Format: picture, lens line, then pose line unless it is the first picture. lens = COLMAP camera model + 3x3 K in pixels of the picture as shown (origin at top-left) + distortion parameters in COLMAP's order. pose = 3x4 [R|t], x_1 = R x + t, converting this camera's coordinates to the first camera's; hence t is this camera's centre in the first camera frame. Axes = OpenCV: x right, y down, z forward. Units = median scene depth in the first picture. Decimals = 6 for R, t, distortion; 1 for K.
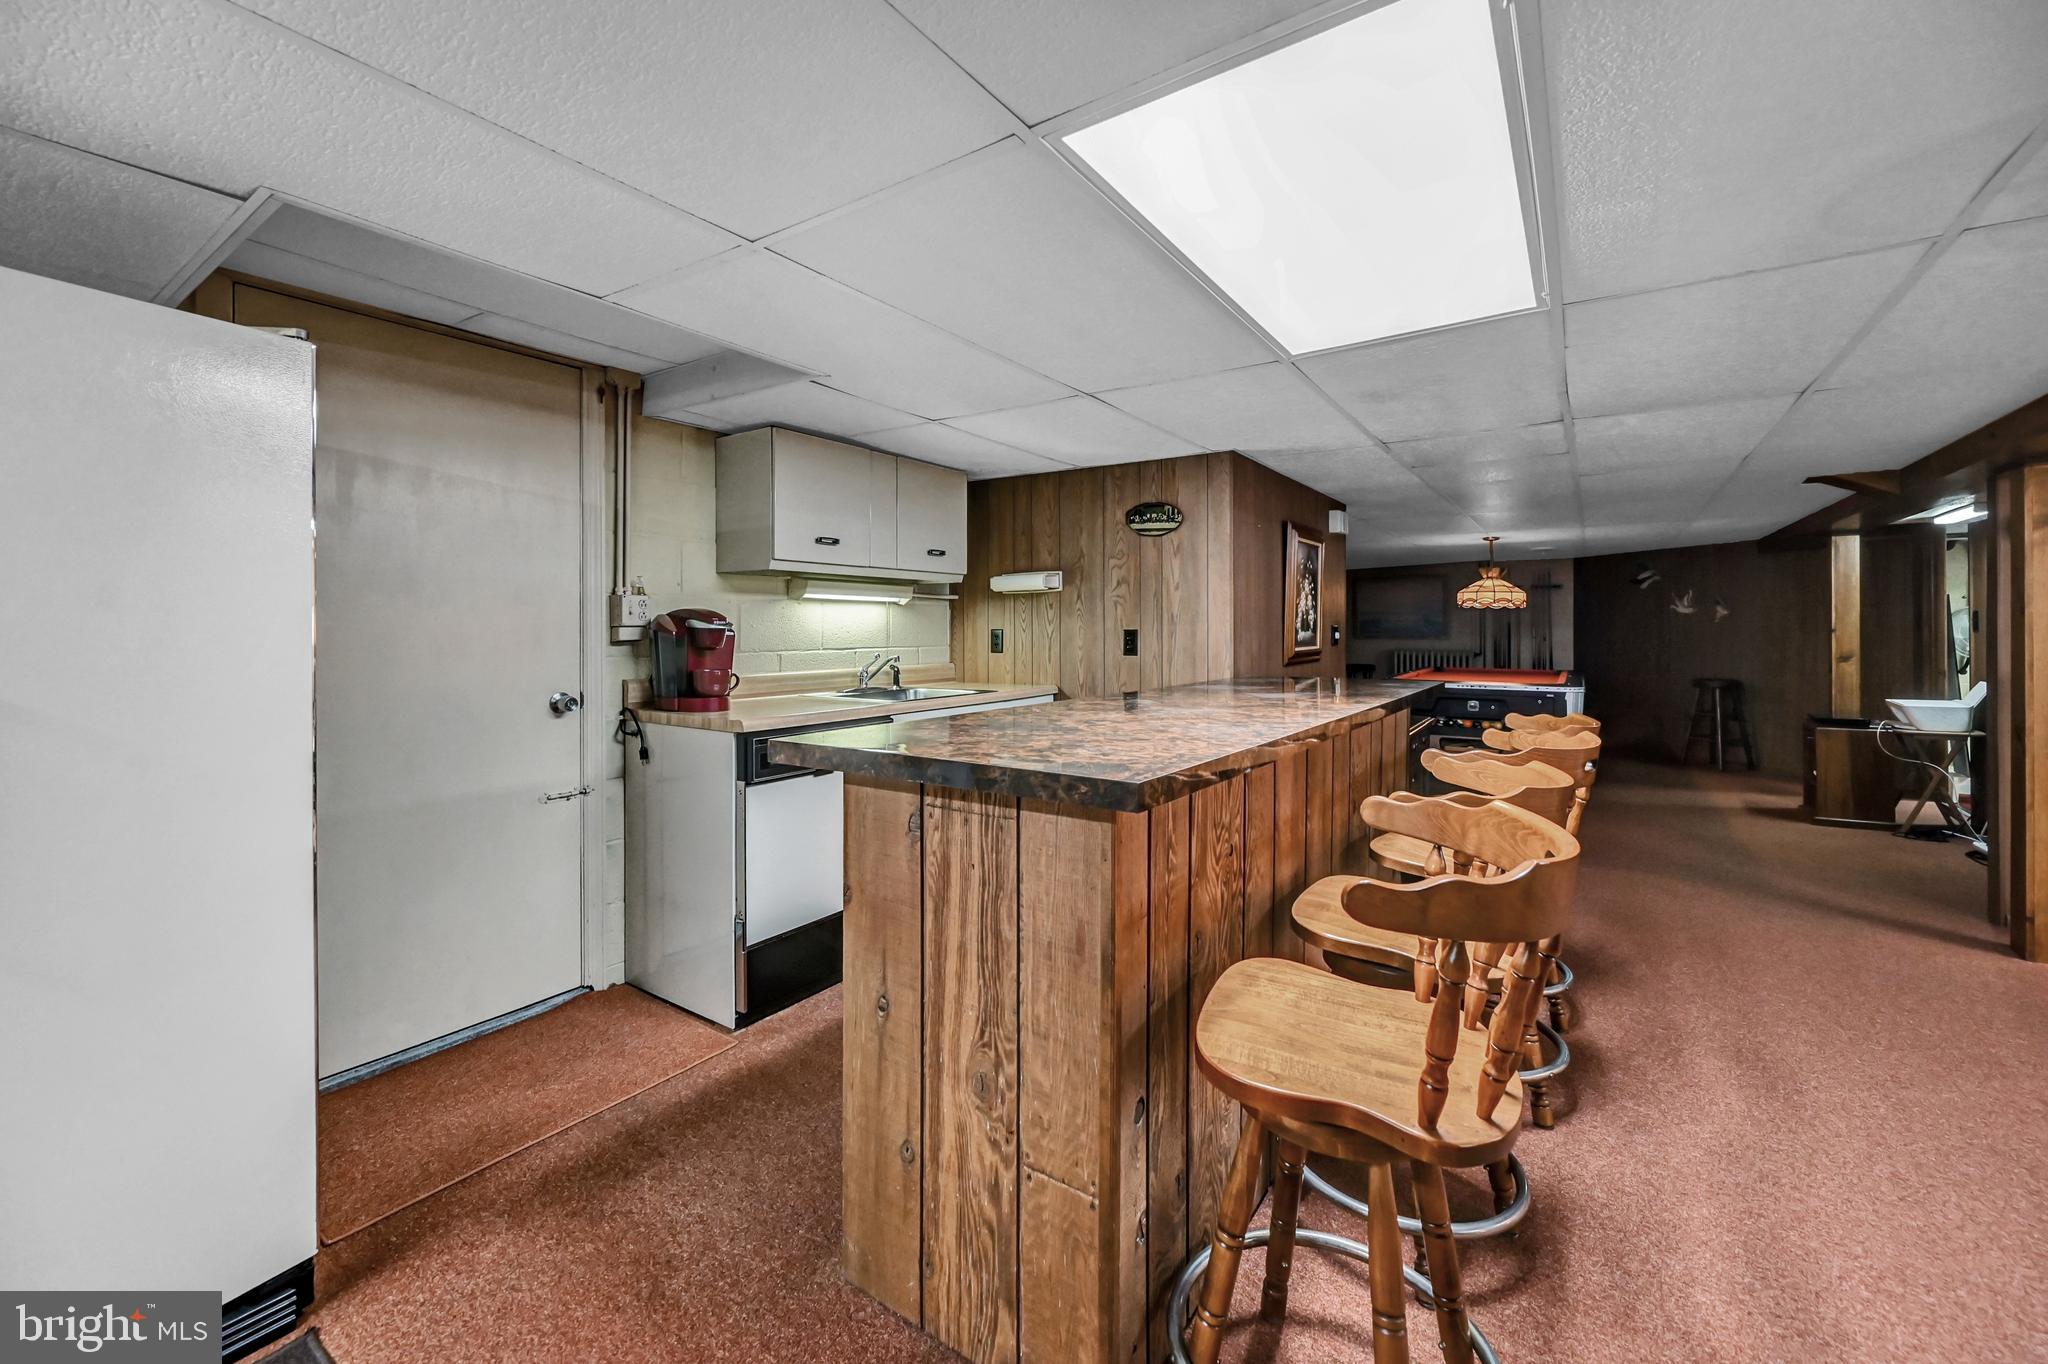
lens RADIAL K [[829.1, 0, 1027.8], [0, 829.1, 633.4], [0, 0, 1]] dist [0.000060, 0.000055]
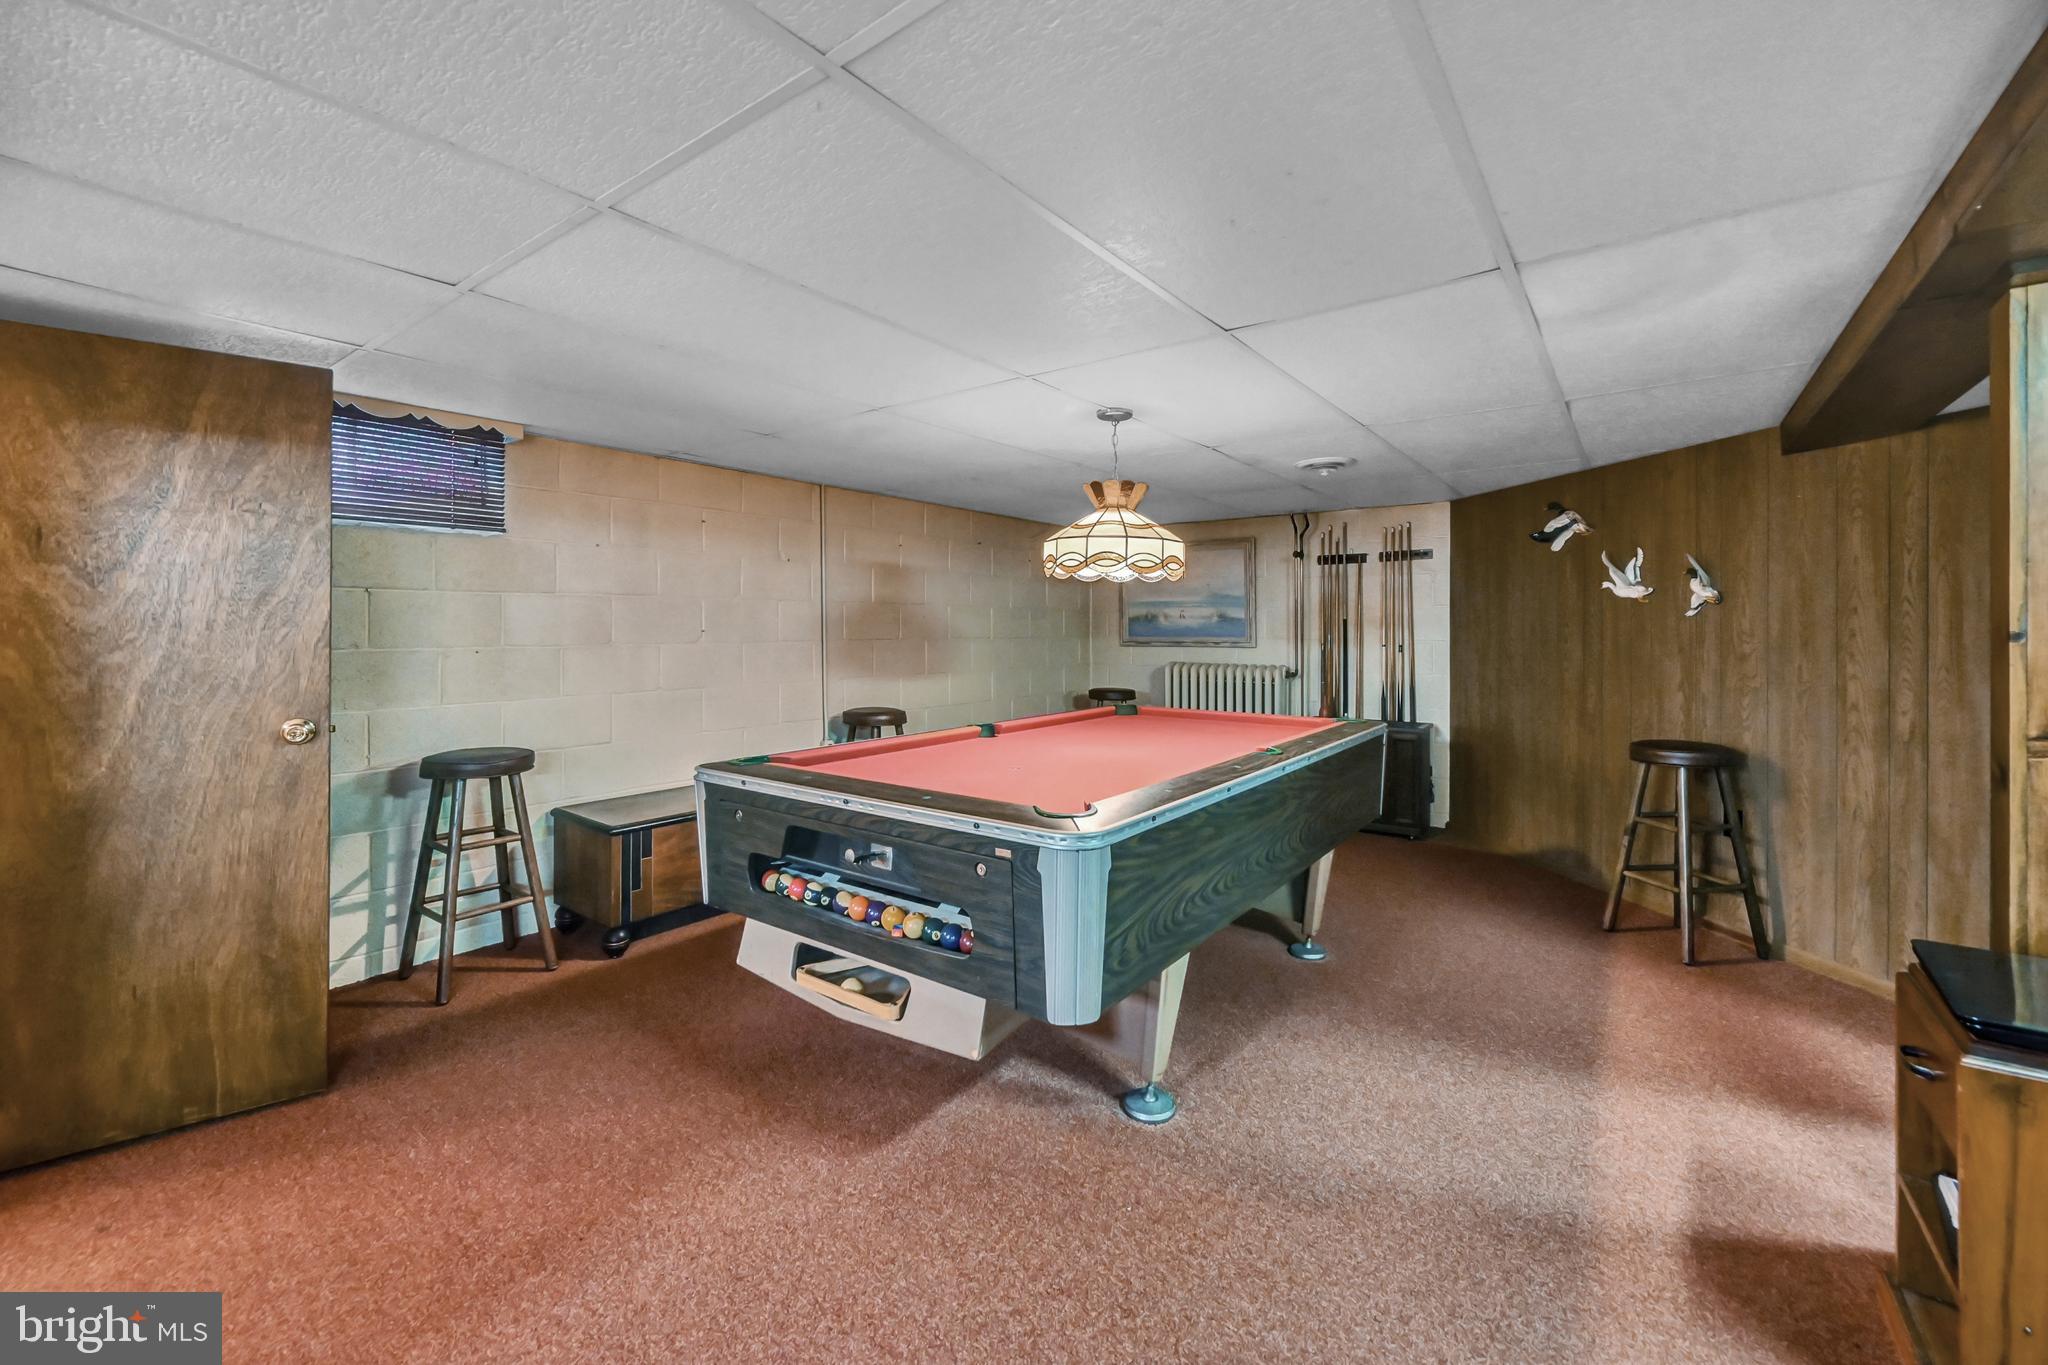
lens RADIAL K [[829.1, 0, 1027.8], [0, 829.1, 633.9], [0, 0, 1]] dist [0.000060, 0.000055]
pose [[0.999035, 0.000782, -0.043915, 0.489275], [-0.000843, 0.999999, -0.001361, -0.002148], [0.043914, 0.001397, 0.999034, 0.530132]]
